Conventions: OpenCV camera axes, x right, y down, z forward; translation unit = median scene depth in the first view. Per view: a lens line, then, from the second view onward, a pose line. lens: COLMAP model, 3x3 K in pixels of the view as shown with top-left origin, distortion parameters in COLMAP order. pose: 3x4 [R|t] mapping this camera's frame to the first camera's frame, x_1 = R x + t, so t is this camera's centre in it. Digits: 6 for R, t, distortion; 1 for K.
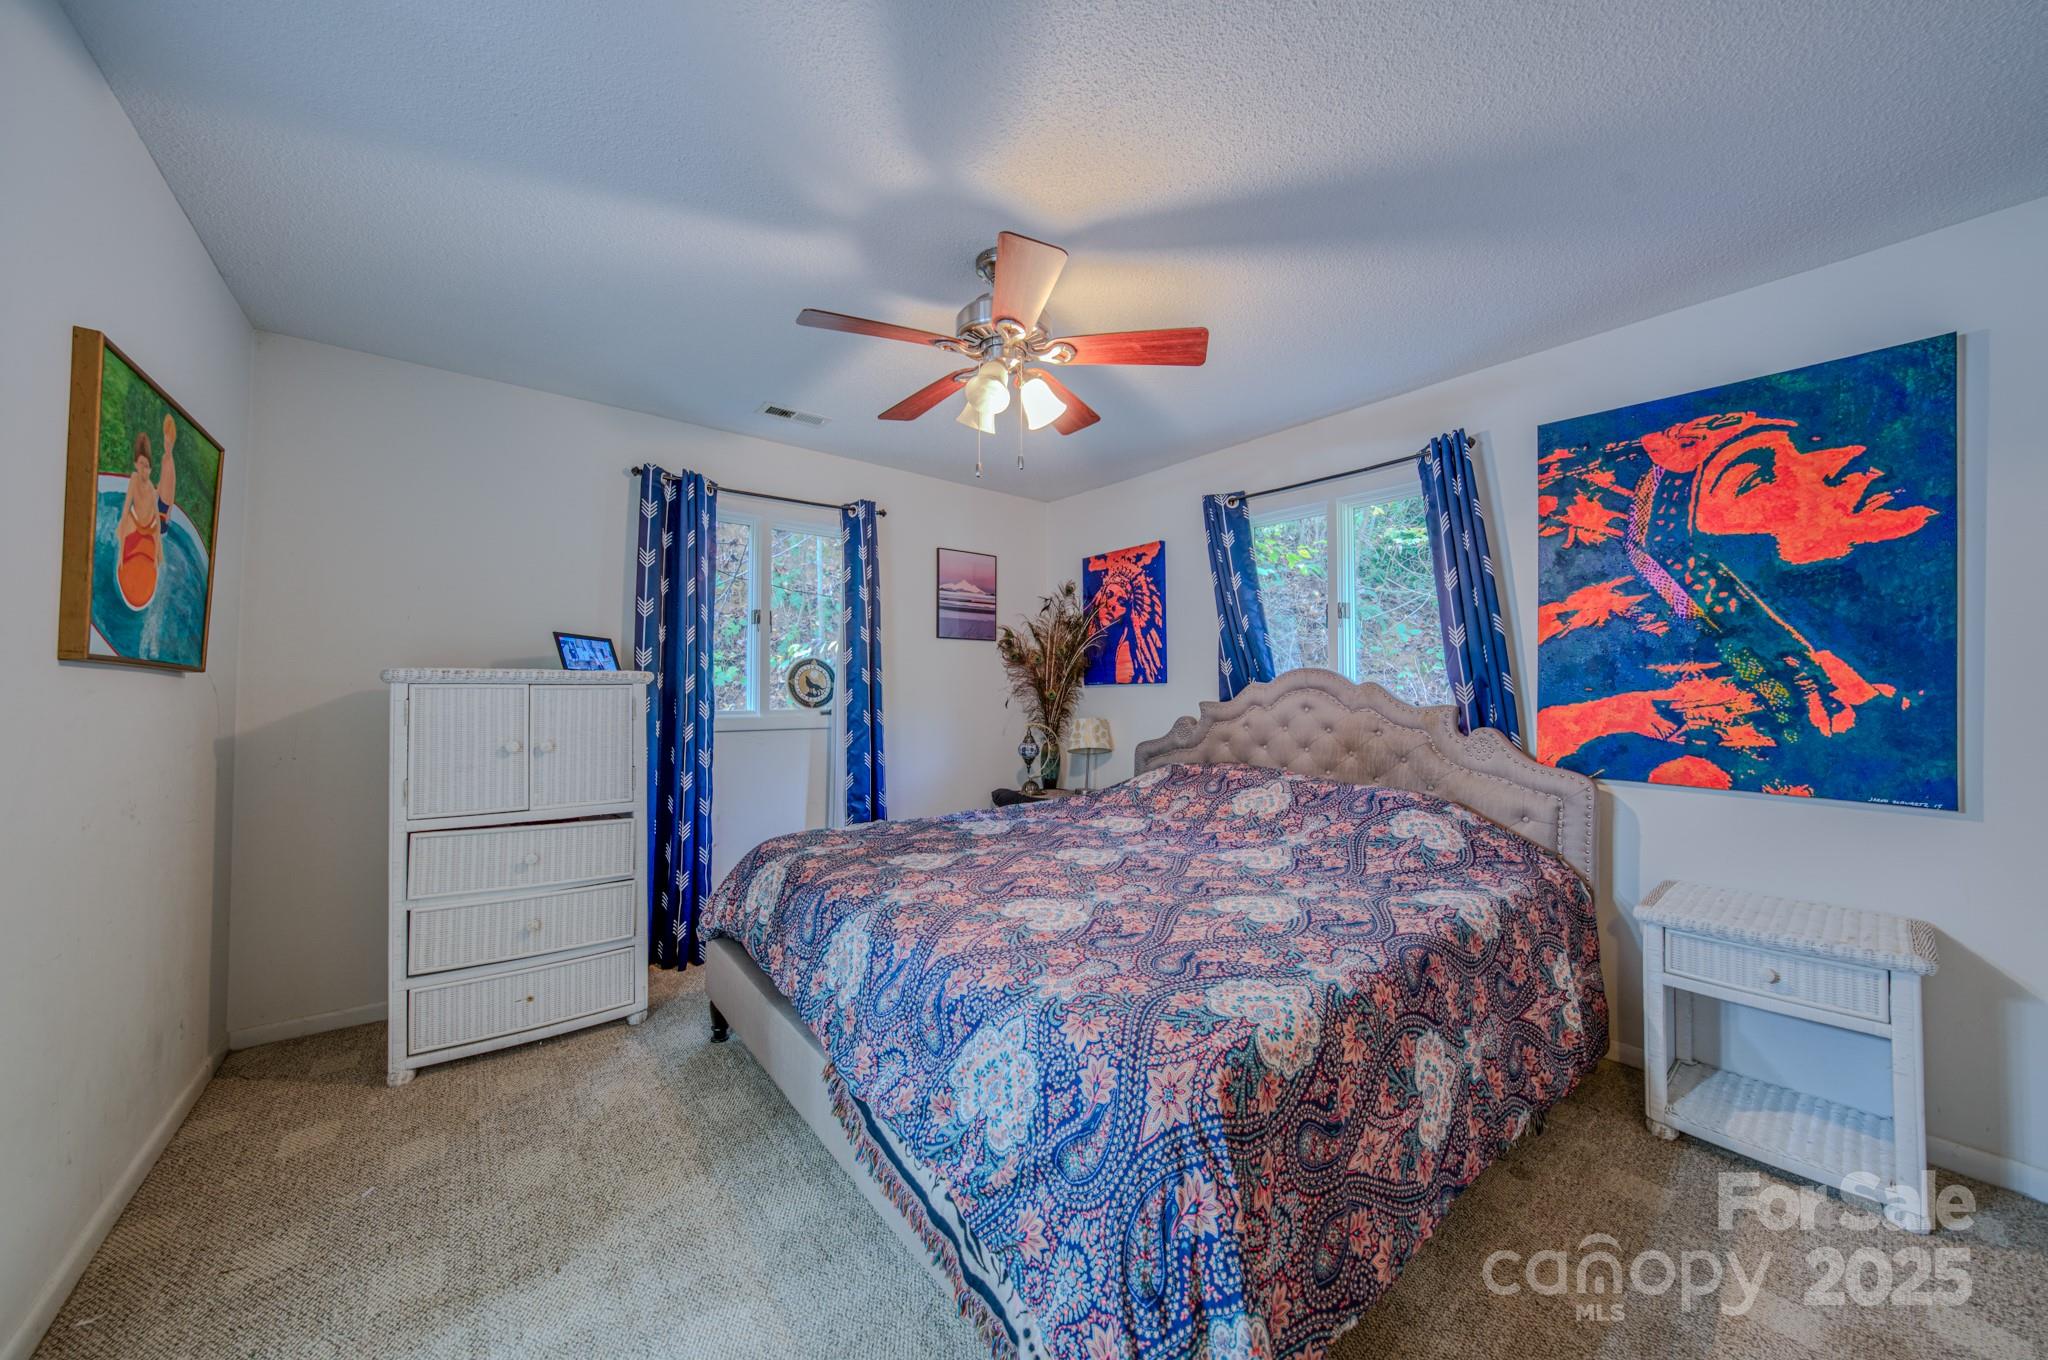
lens RADIAL K [[705.6, 0, 1022.6], [0, 705.6, 681.2], [0, 0, 1]] dist [-0.017426, 0.000108]
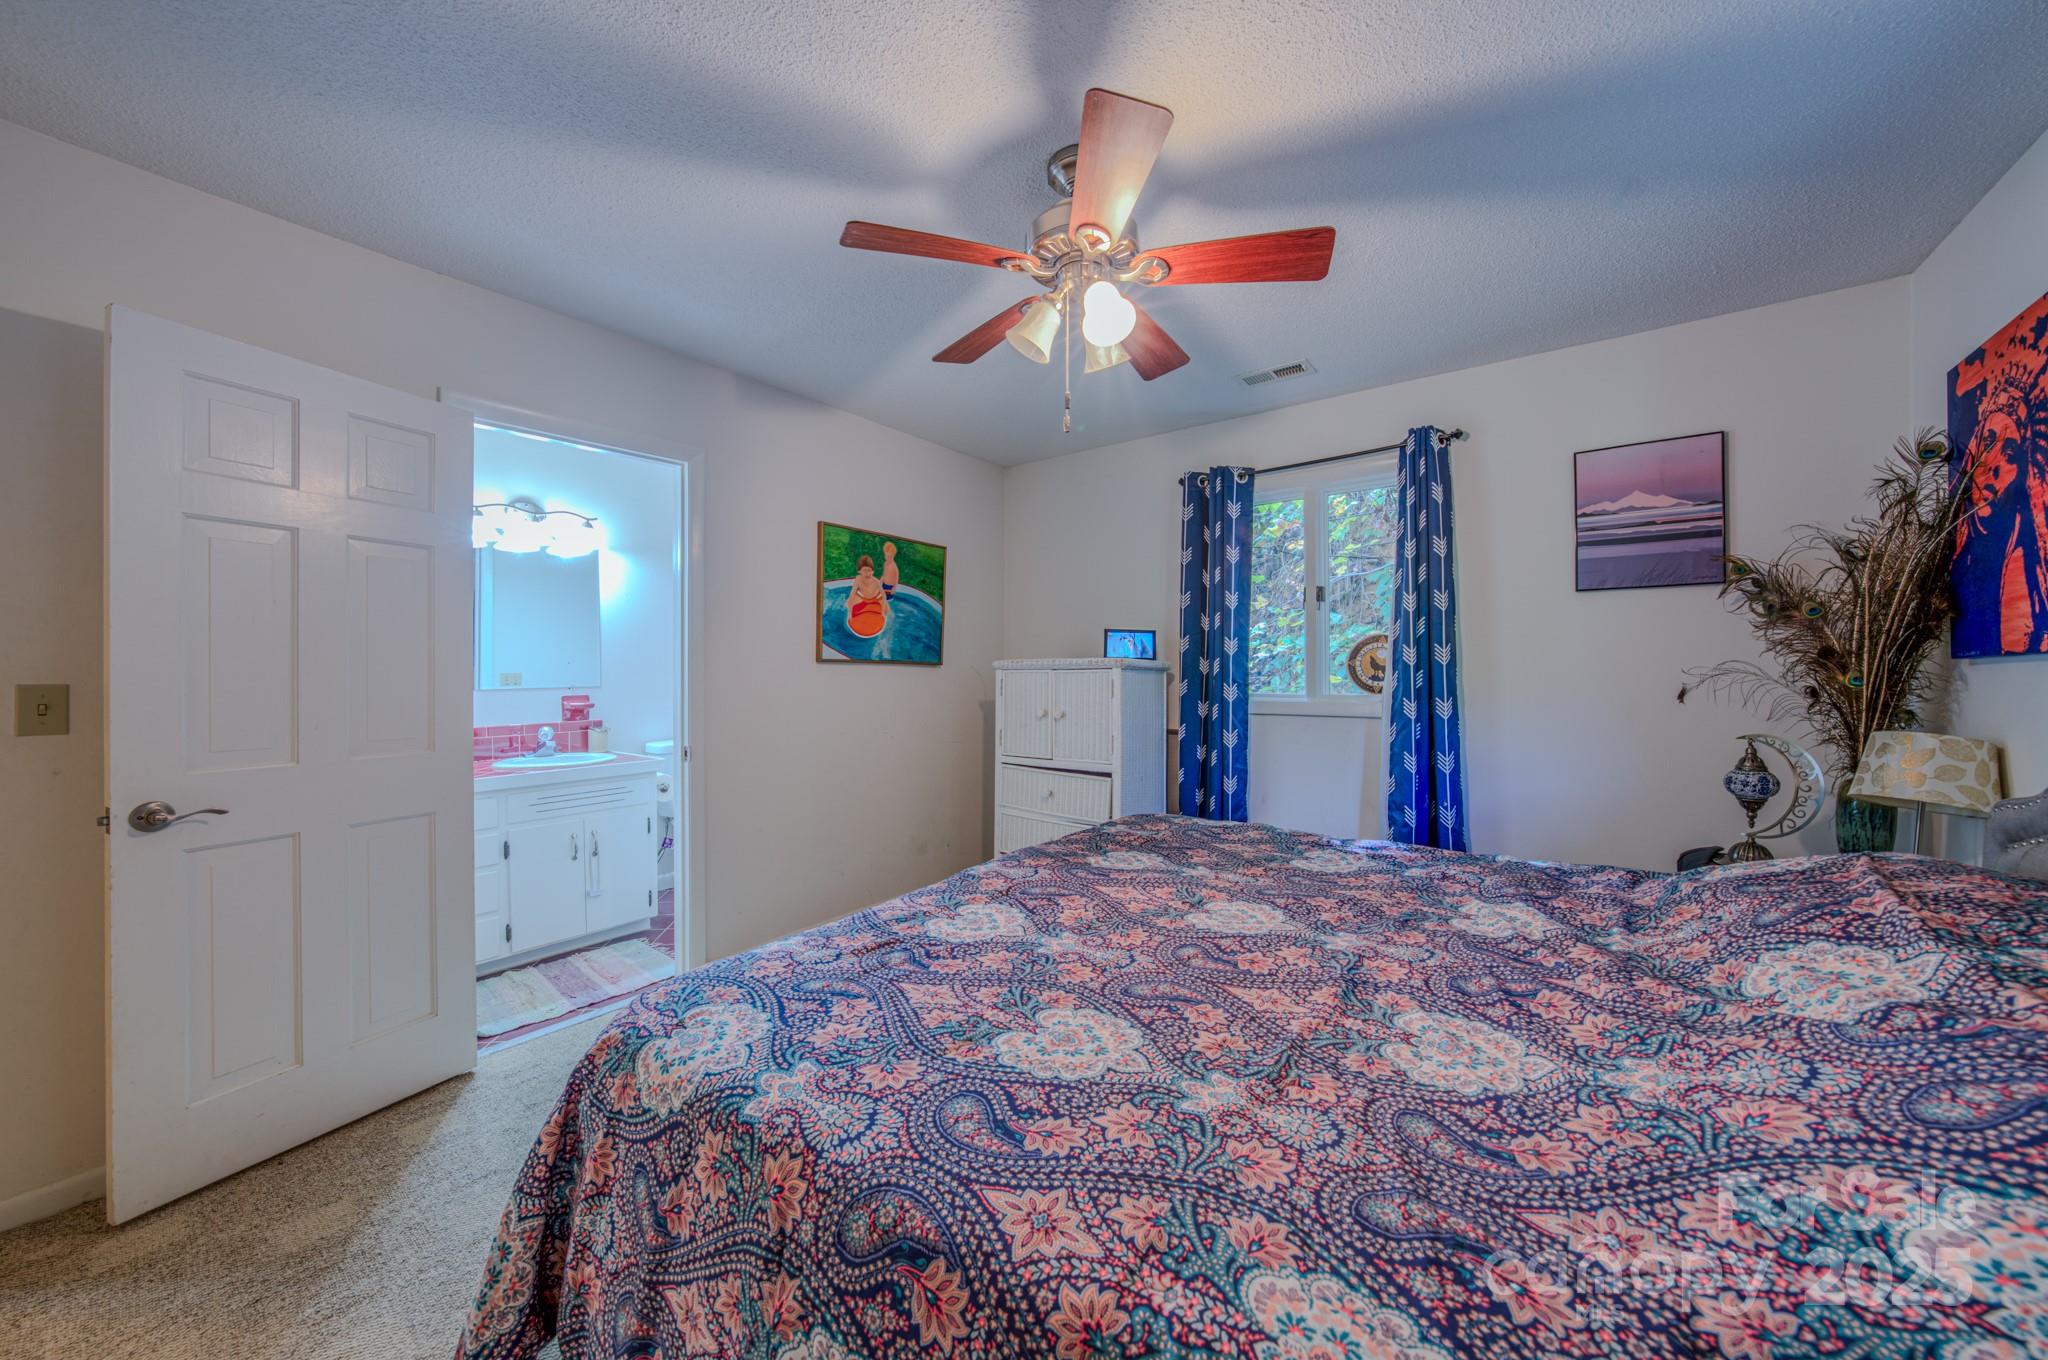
lens RADIAL K [[705.6, 0, 1022.5], [0, 705.6, 676.0], [0, 0, 1]] dist [-0.017426, 0.000108]
pose [[0.245233, 0.000233, -0.969464, 0.597571], [0.014804, 0.999882, 0.003985, 0.010097], [0.969351, -0.015330, 0.245200, 0.552226]]
